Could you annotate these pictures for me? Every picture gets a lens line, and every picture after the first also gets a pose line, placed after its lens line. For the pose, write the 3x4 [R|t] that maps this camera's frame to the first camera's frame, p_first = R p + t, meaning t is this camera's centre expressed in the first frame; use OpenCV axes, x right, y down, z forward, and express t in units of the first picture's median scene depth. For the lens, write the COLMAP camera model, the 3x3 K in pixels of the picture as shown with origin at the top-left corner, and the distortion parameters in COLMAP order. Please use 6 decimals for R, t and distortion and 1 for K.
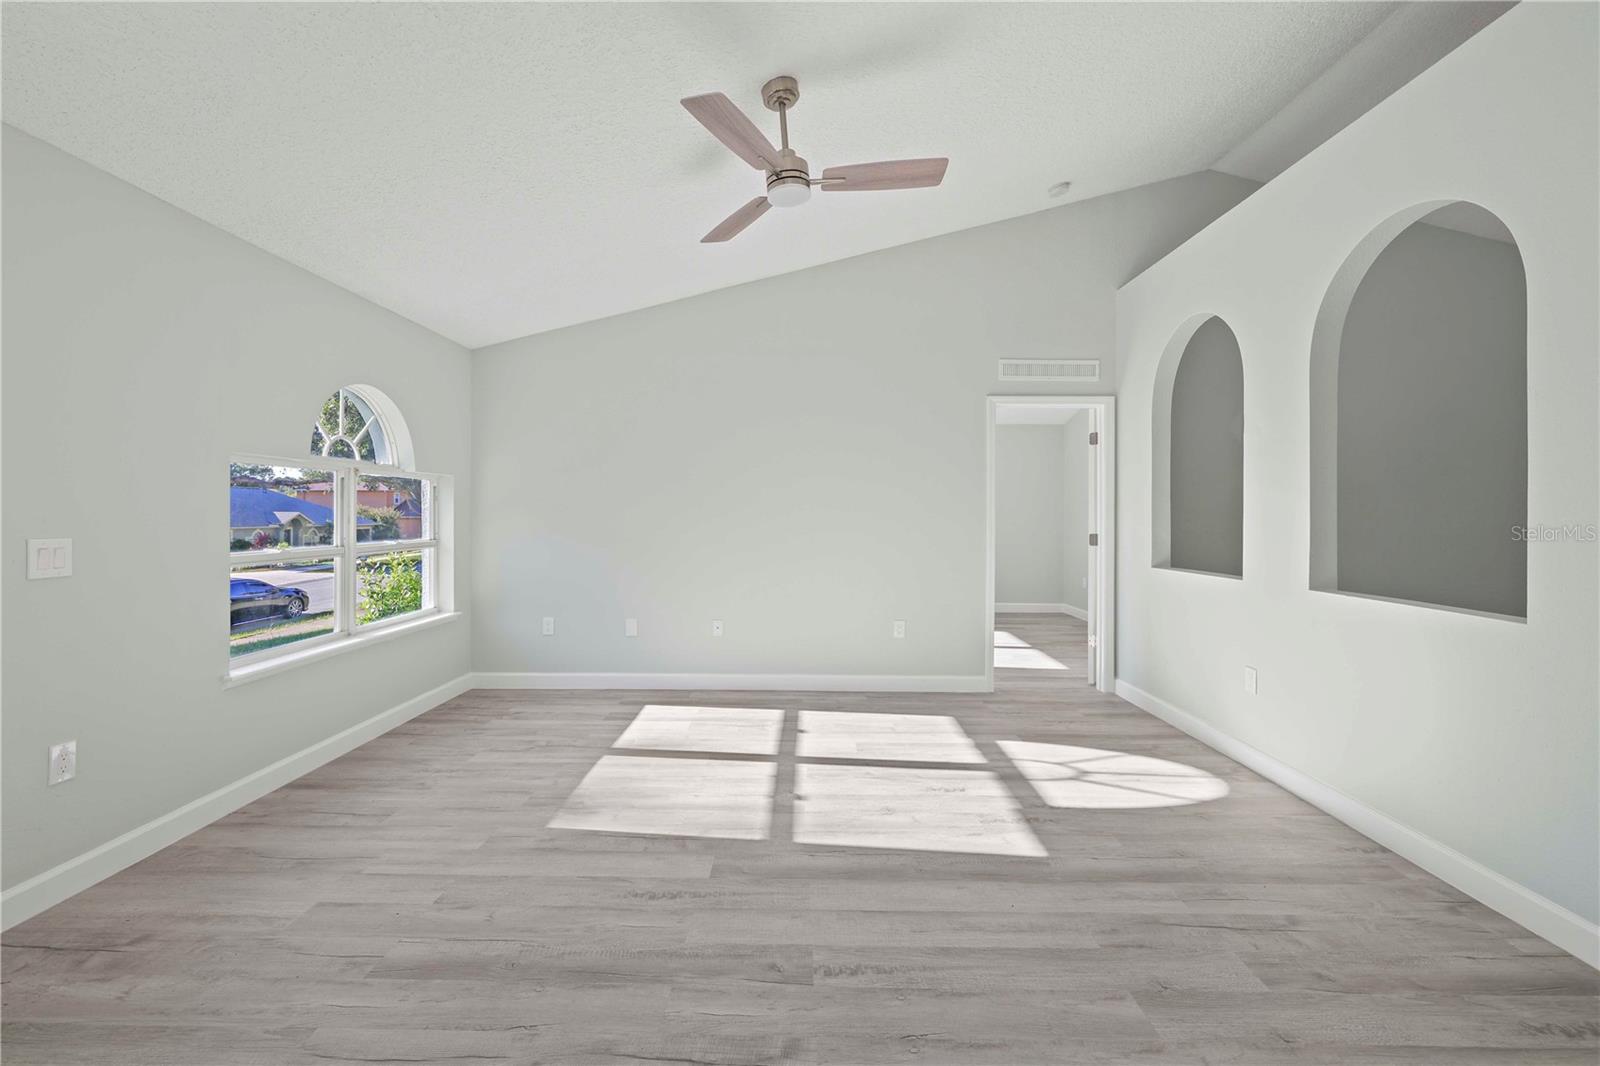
lens RADIAL K [[685.1, 0, 795.0], [0, 685.1, 512.8], [0, 0, 1]] dist [0.001430, -0.000060]
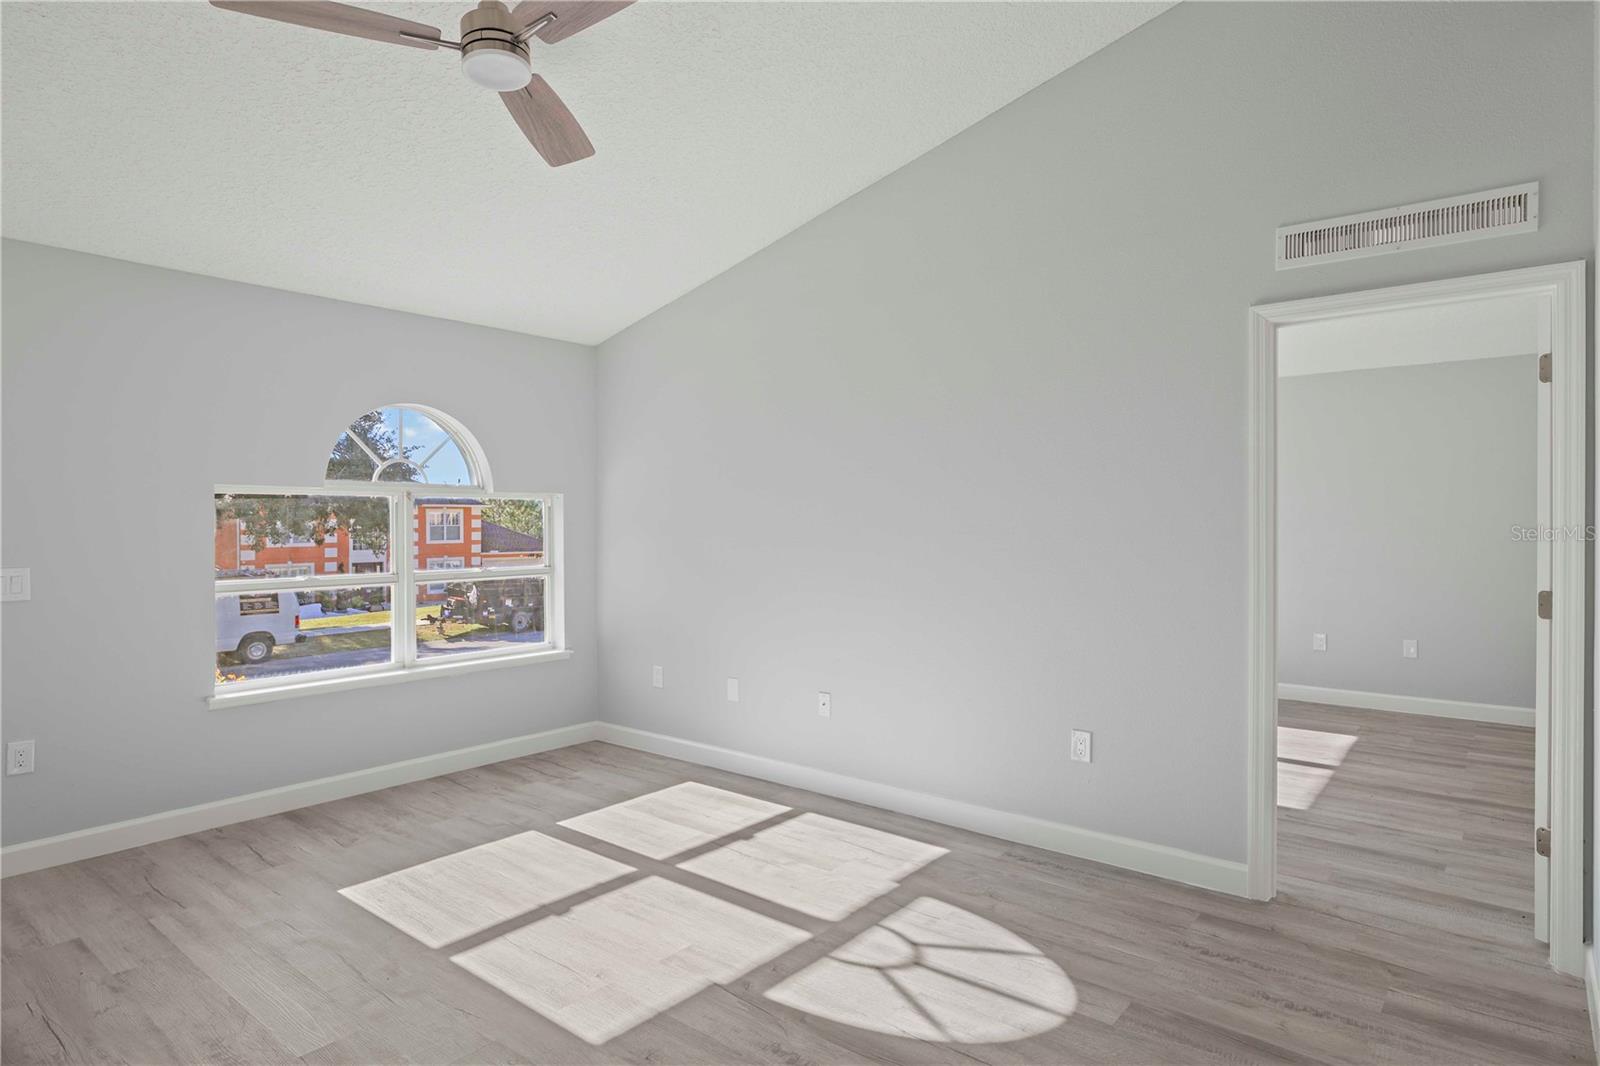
lens RADIAL K [[890.8, 0, 802.4], [0, 890.8, 528.9], [0, 0, 1]] dist [0.003509, 0.000503]
pose [[0.784858, 0.000339, -0.619676, 0.551863], [0.005473, 0.999957, 0.007479, -0.019916], [0.619651, -0.009261, 0.784822, 0.369926]]
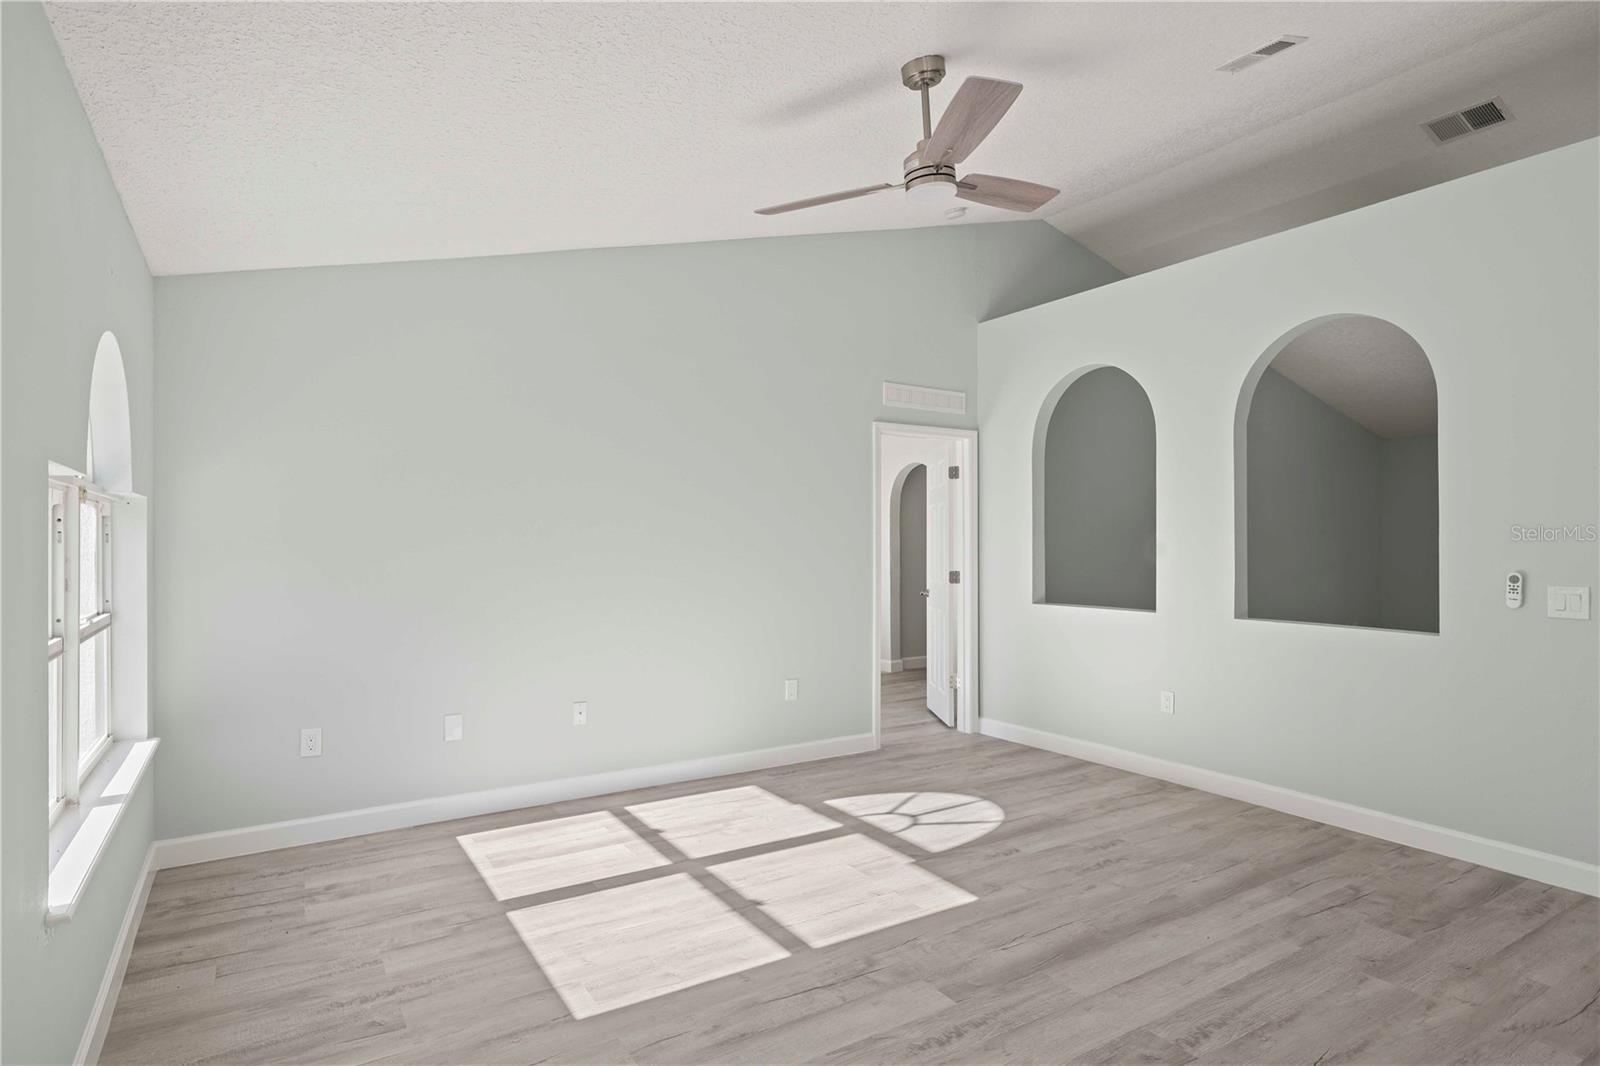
lens RADIAL K [[856.4, 0, 800.4], [0, 856.4, 535.5], [0, 0, 1]] dist [0.000595, 0.000491]
pose [[0.837851, -0.002359, 0.545893, -0.535636], [0.004061, 0.999990, -0.001911, -0.023945], [-0.545883, 0.003818, 0.837853, 0.140661]]
